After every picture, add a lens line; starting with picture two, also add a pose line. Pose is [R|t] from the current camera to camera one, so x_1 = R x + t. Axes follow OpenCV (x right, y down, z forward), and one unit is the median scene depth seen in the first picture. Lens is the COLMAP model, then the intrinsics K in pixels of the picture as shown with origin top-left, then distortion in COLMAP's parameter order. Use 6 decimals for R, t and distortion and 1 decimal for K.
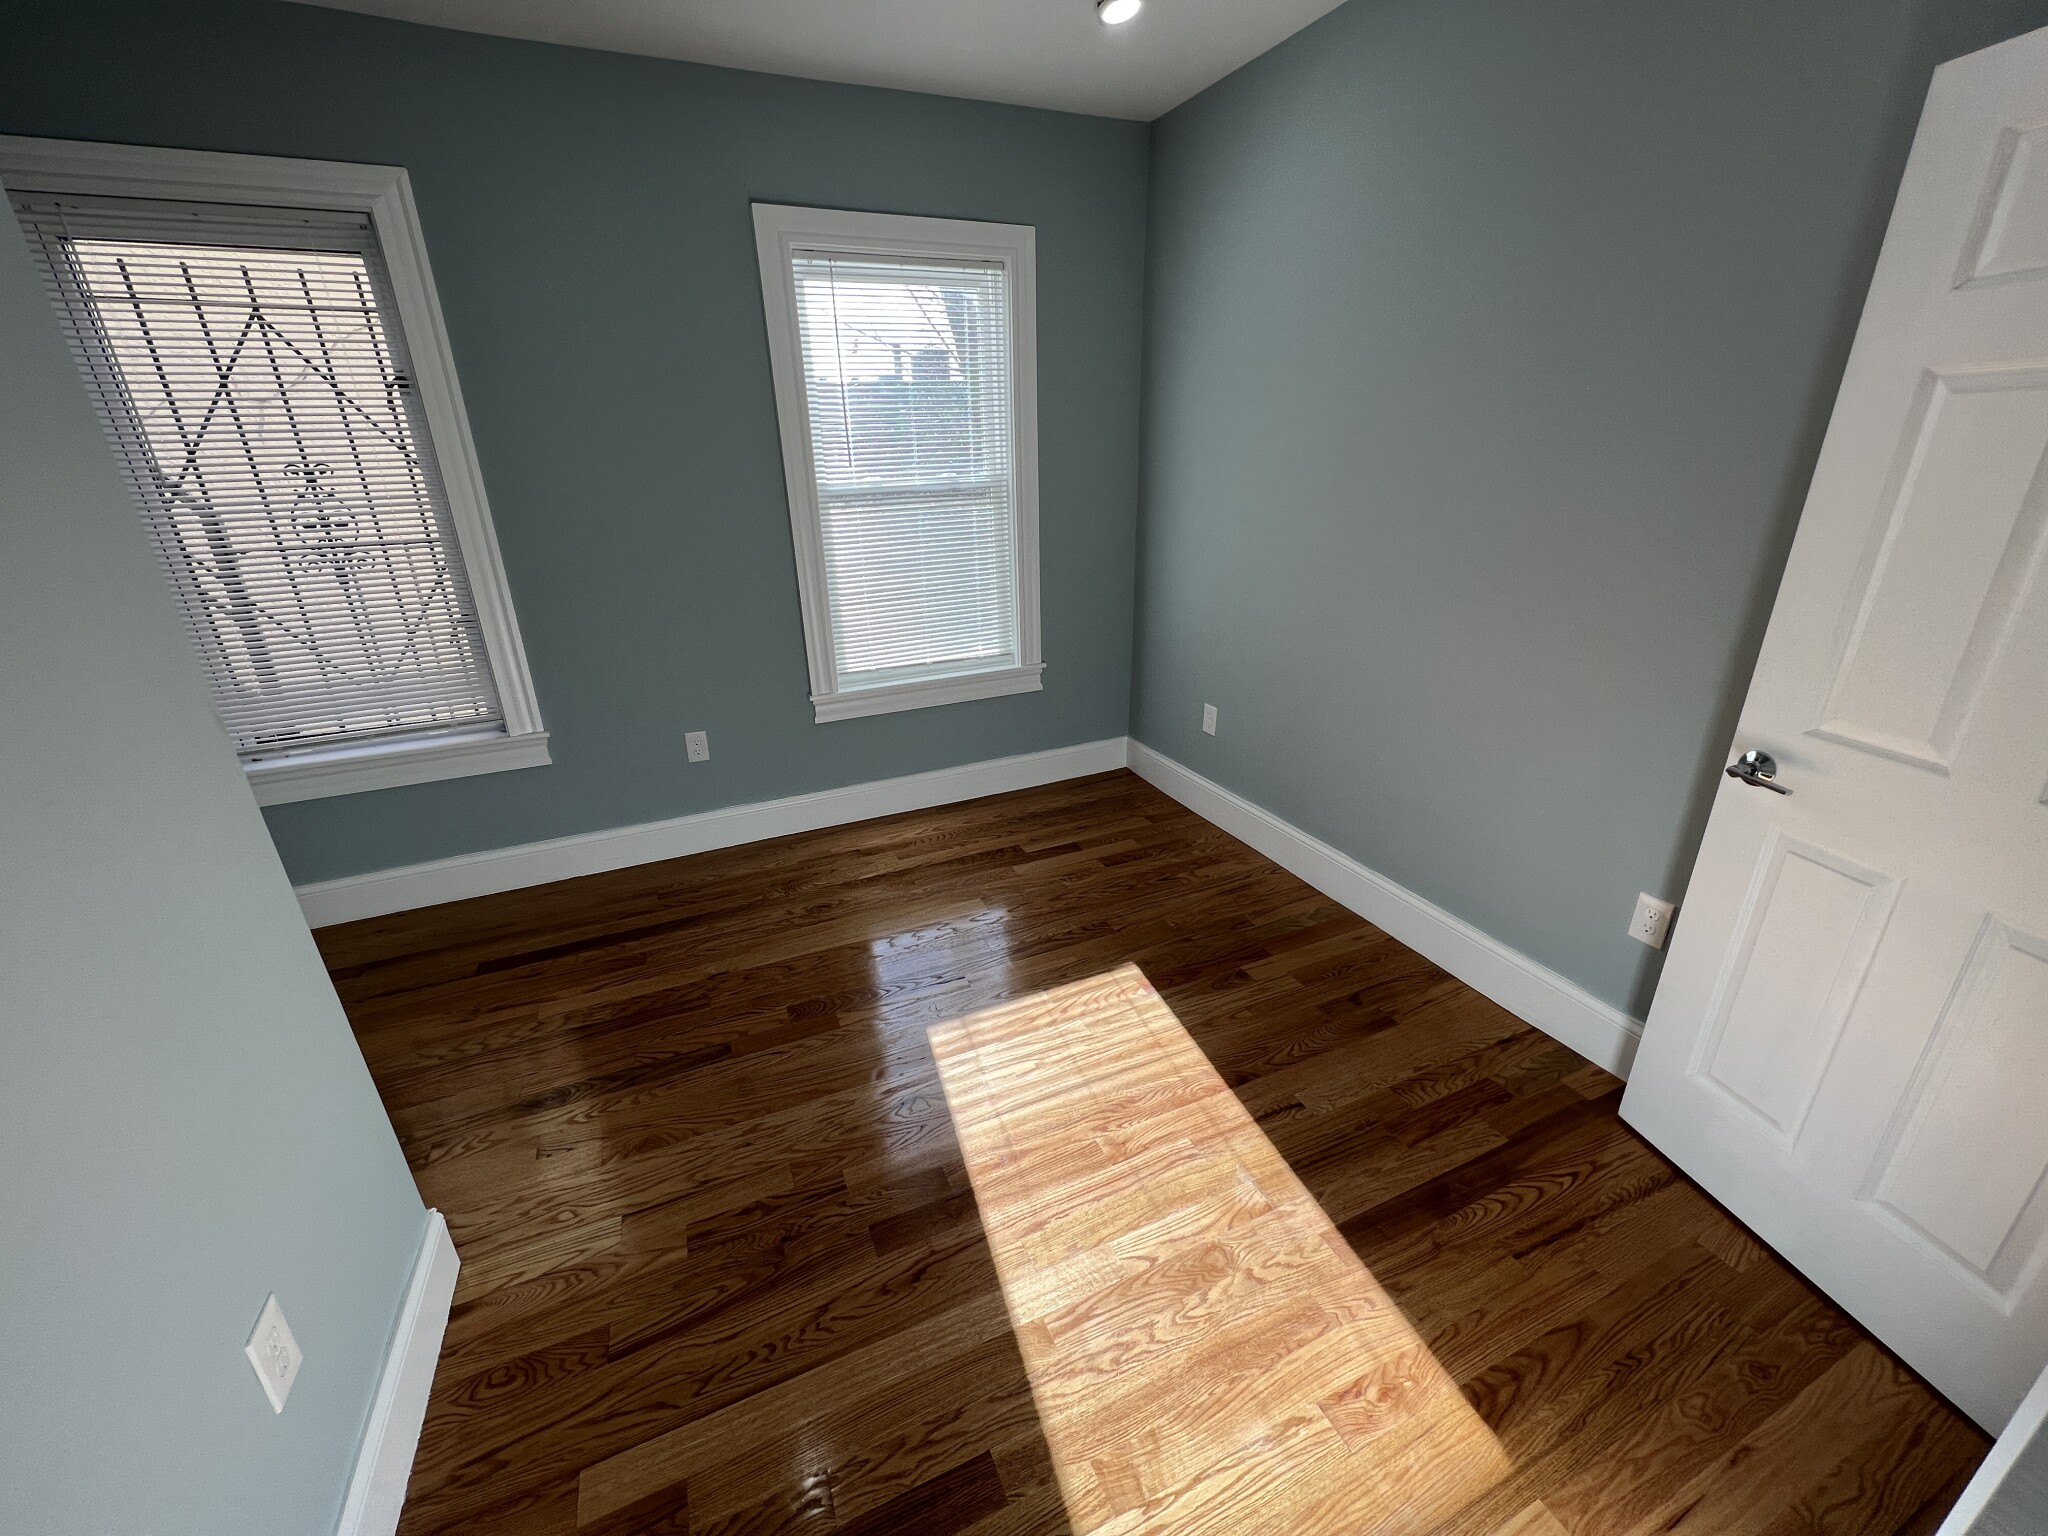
lens RADIAL K [[818.7, 0, 1022.4], [0, 818.7, 765.3], [0, 0, 1]] dist [-0.002633, 0.000207]
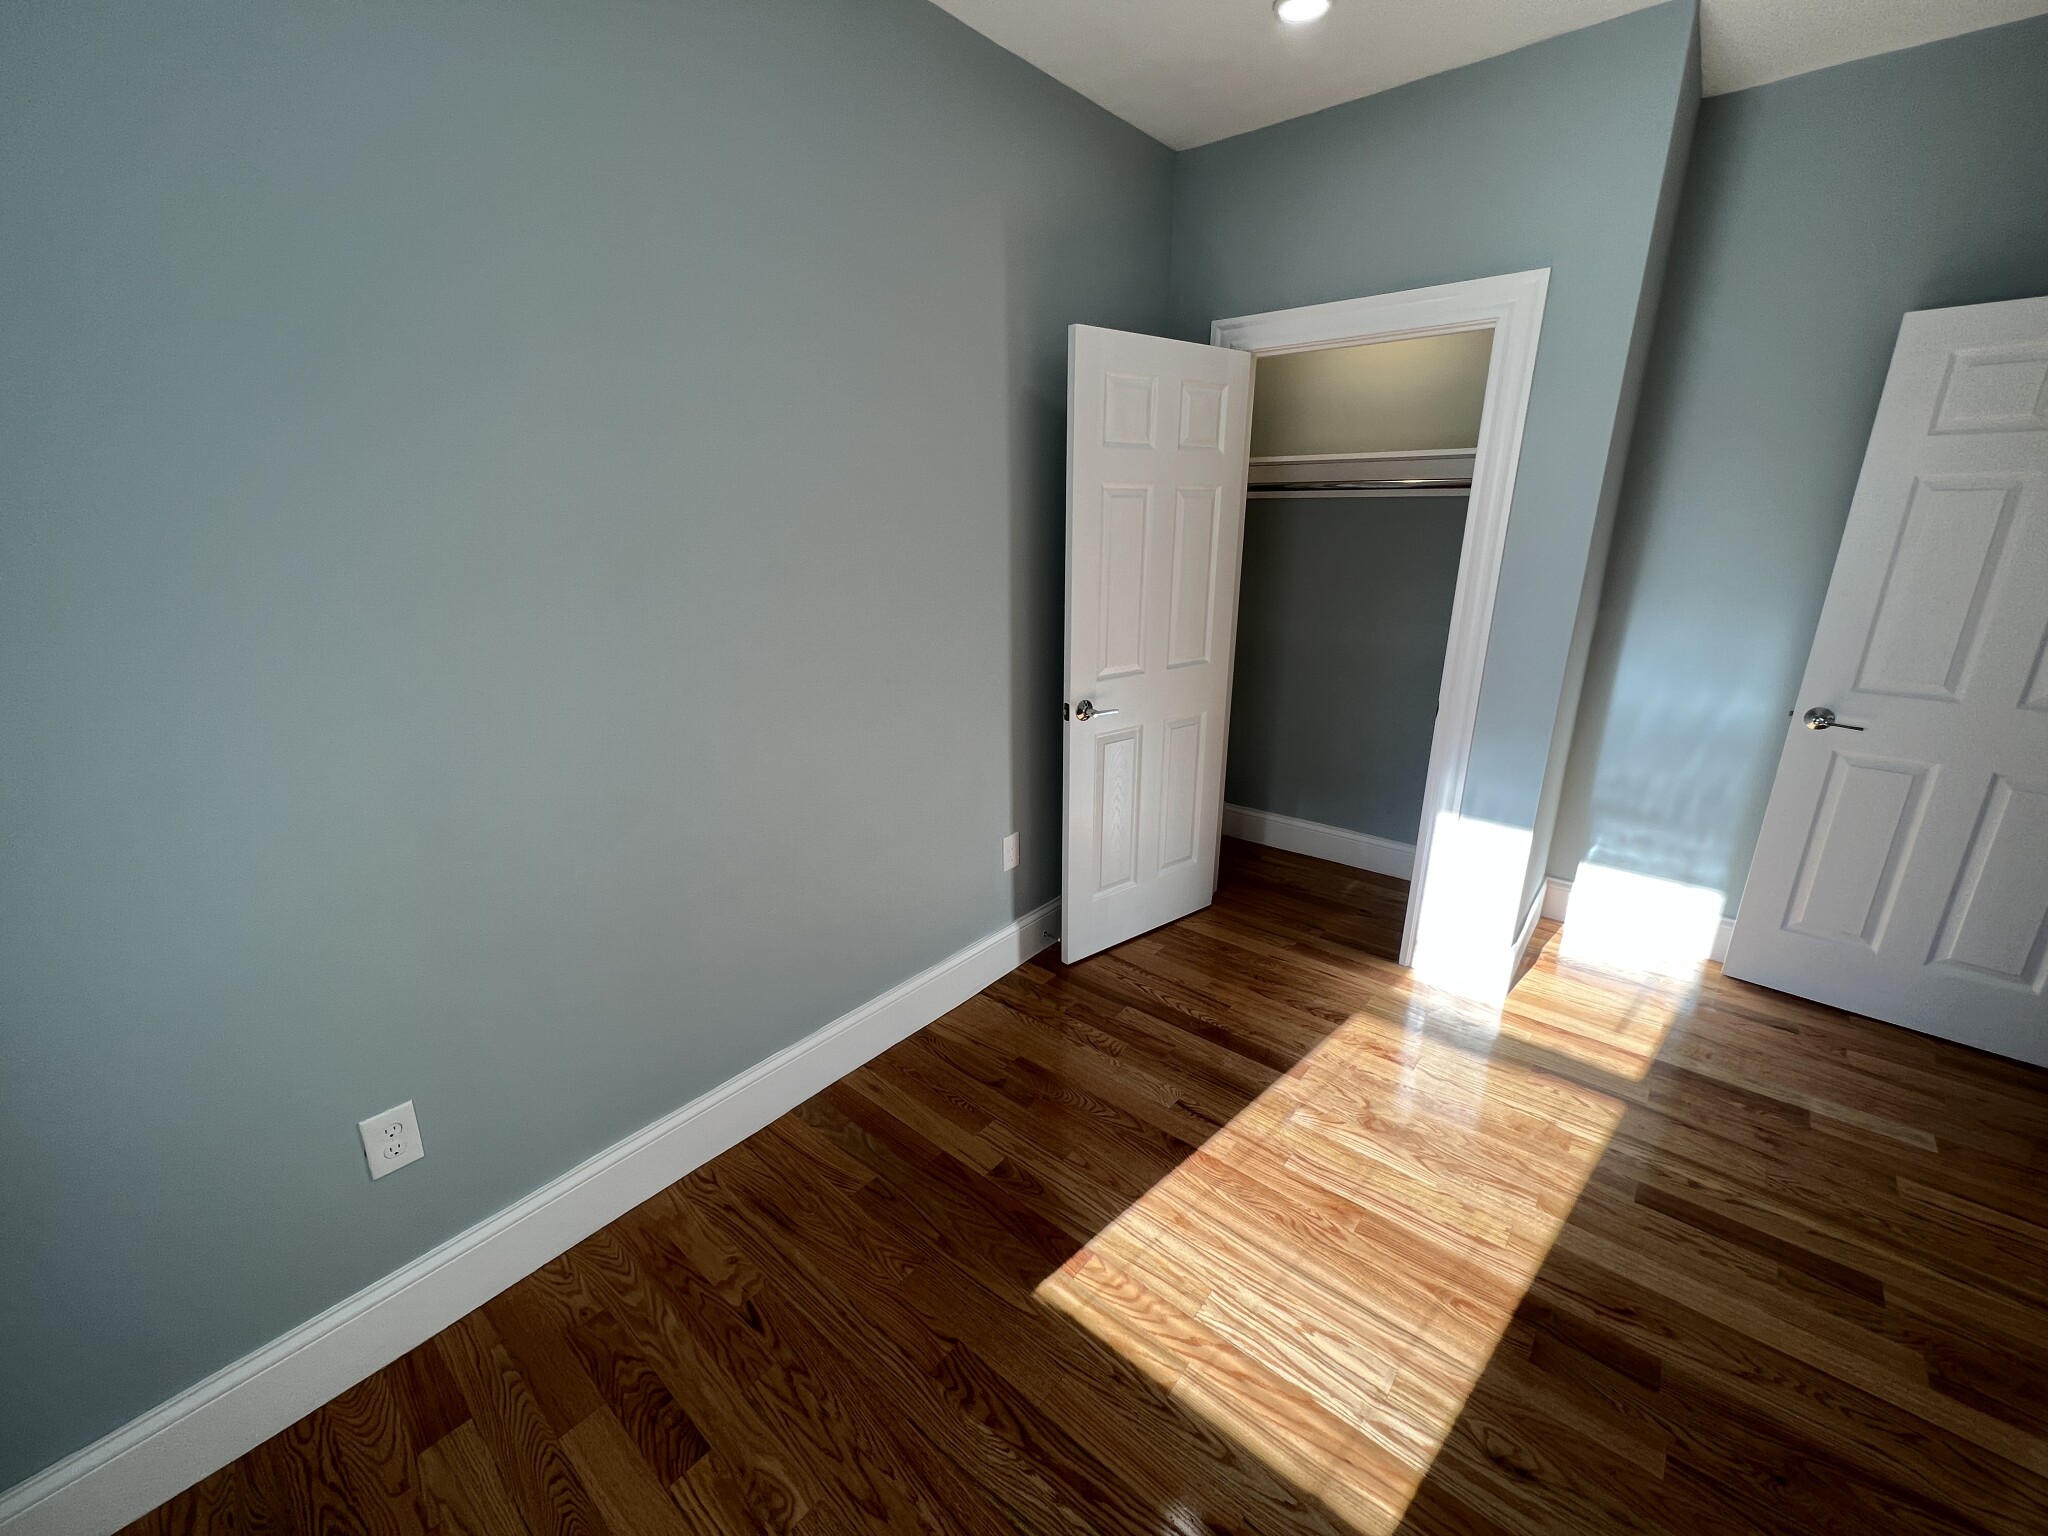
lens RADIAL K [[818.7, 0, 1022.4], [0, 818.7, 765.3], [0, 0, 1]] dist [-0.002633, 0.000207]
pose [[-0.433745, -0.243278, 0.867572, -0.416088], [0.338213, 0.848497, 0.407020, -0.492391], [-0.835151, 0.469966, -0.285751, 1.288533]]
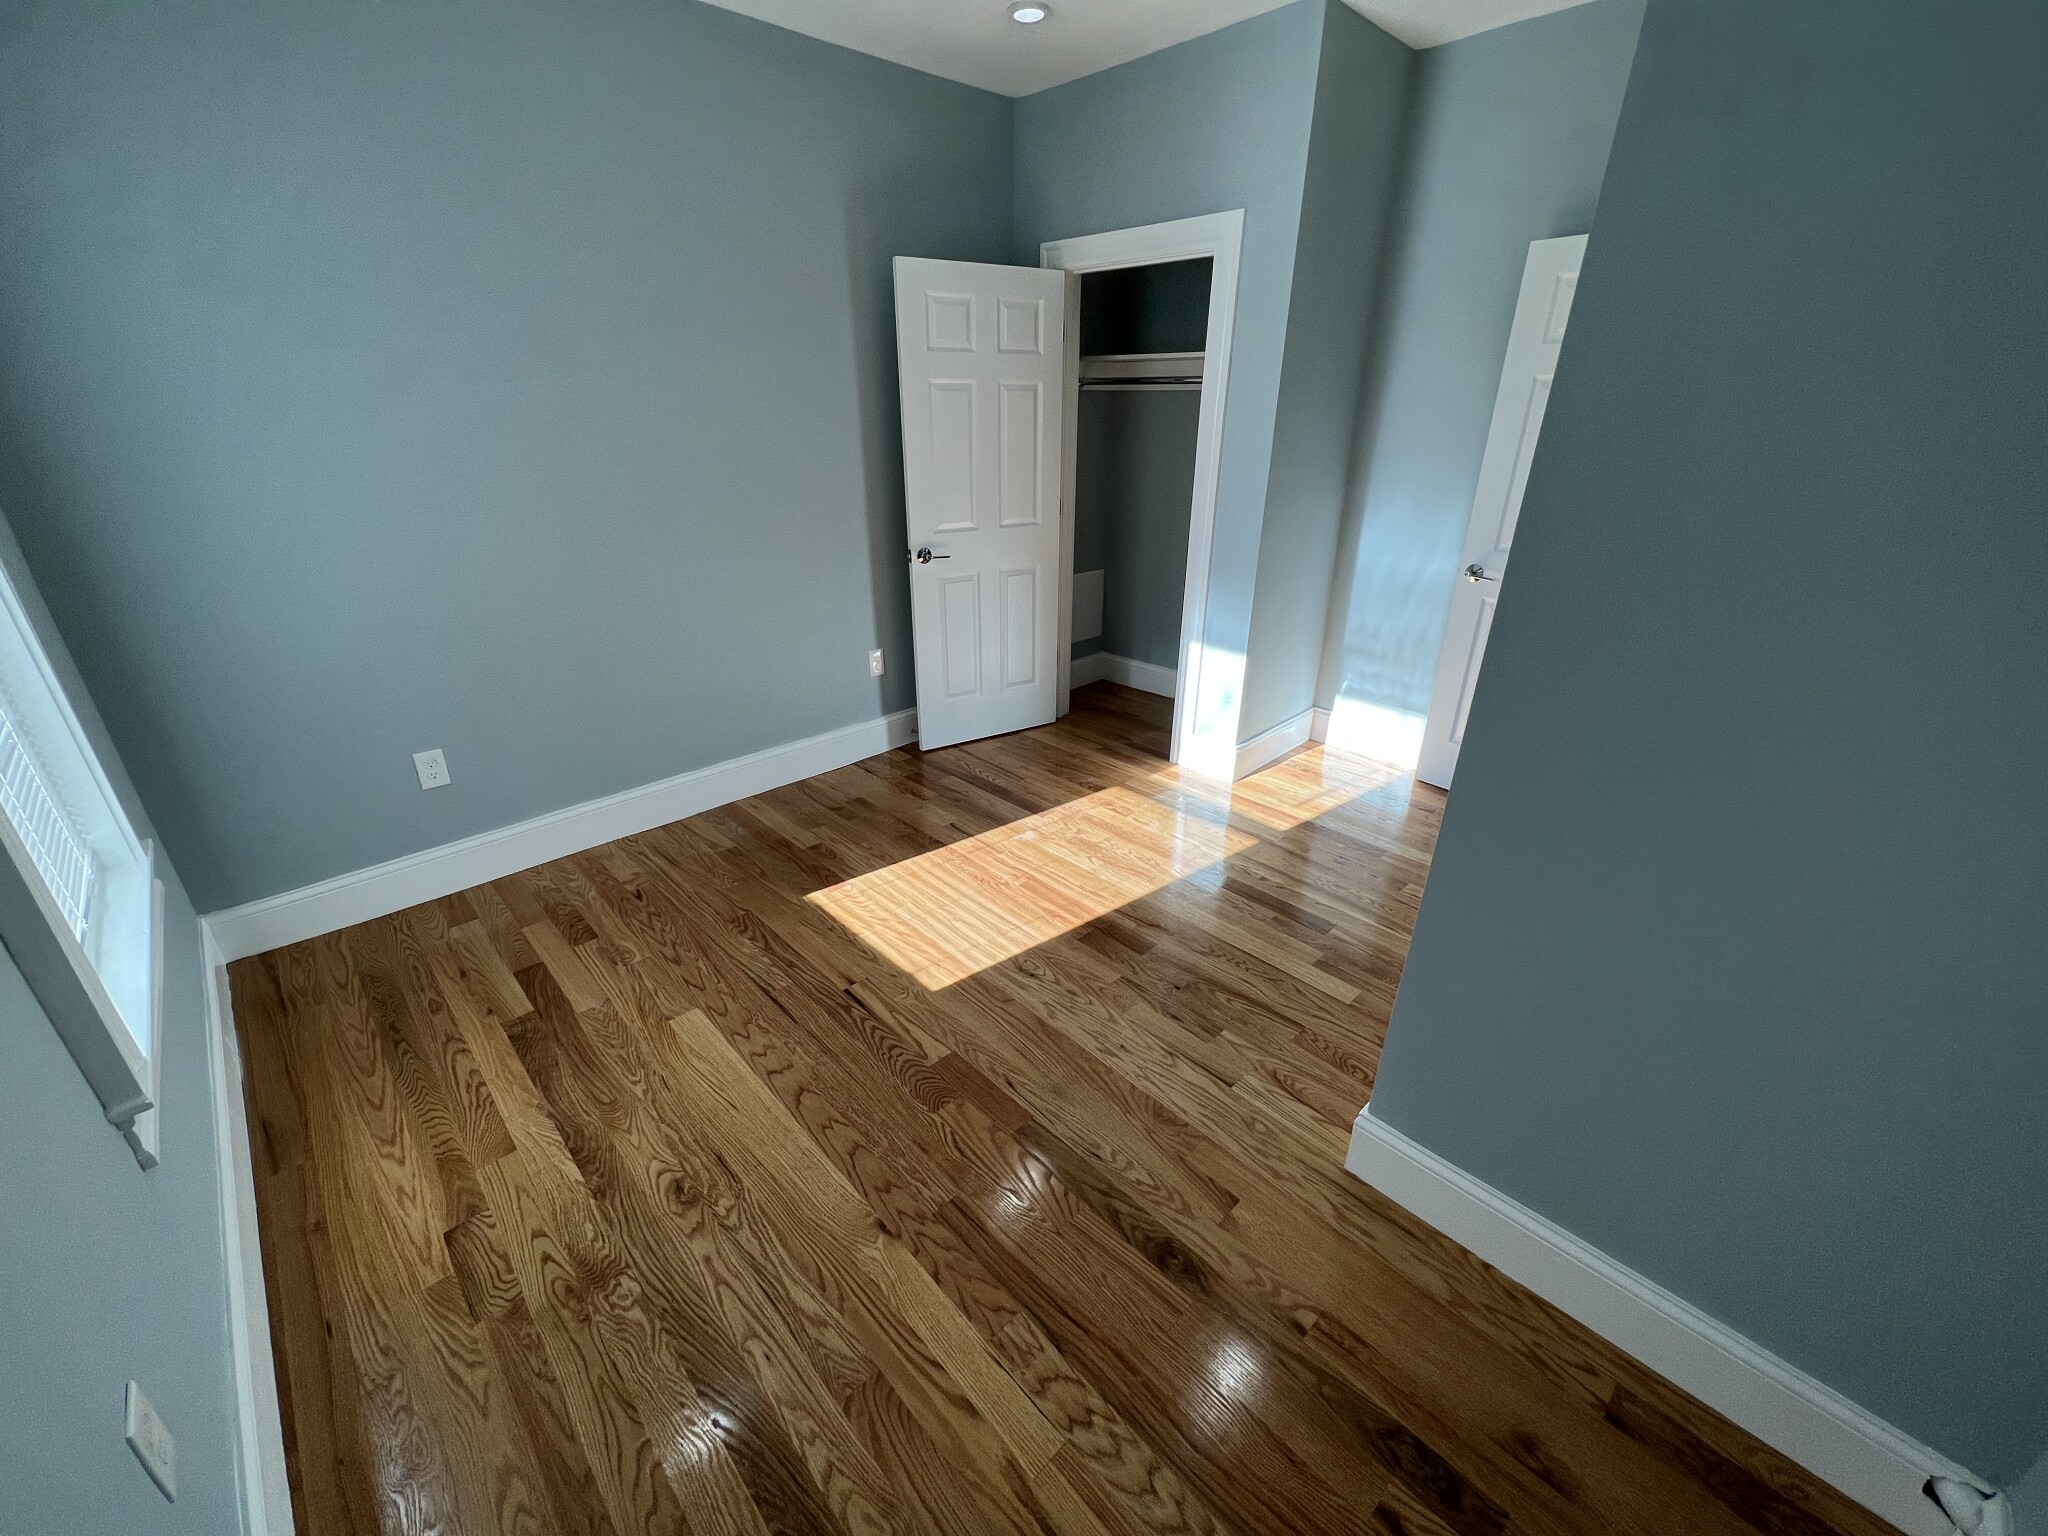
lens RADIAL K [[818.7, 0, 1022.4], [0, 818.7, 765.3], [0, 0, 1]] dist [-0.002633, 0.000207]
pose [[-0.338498, -0.363561, 0.867896, -1.072163], [0.345459, 0.809920, 0.474012, -0.396815], [-0.875258, 0.460274, -0.148561, 1.073290]]
